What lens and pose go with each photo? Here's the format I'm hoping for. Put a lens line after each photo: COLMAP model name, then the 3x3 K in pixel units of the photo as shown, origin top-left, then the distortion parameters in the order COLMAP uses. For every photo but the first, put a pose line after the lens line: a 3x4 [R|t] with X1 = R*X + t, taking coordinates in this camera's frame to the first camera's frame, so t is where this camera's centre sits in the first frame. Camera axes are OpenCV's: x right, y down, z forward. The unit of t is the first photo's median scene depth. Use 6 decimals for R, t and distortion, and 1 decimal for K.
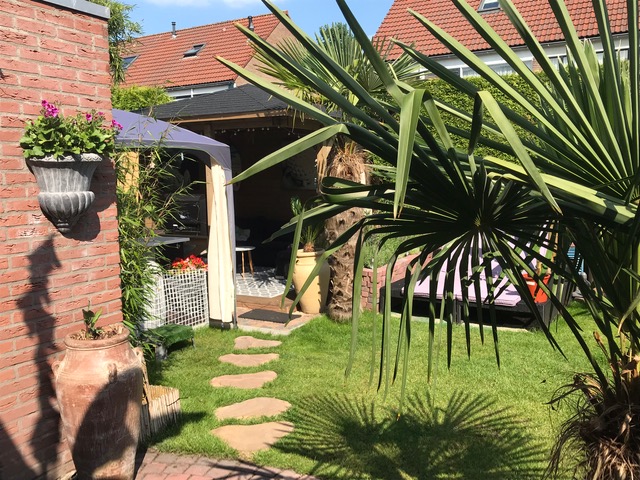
lens RADIAL K [[587.7, 0, 320.0], [0, 587.7, 240.0], [0, 0, 1]] dist [0.044495, -0.003843]
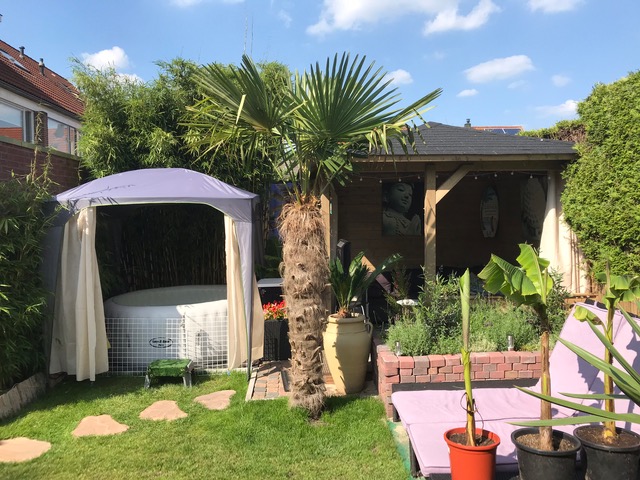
lens RADIAL K [[527.7, 0, 319.4], [0, 527.7, 235.8], [0, 0, 1]] dist [0.024381, -0.012263]
pose [[0.537650, 0.047247, -0.841844, 0.667996], [-0.094180, 0.995546, -0.004276, -0.100941], [0.837892, 0.081584, 0.539705, 0.619256]]
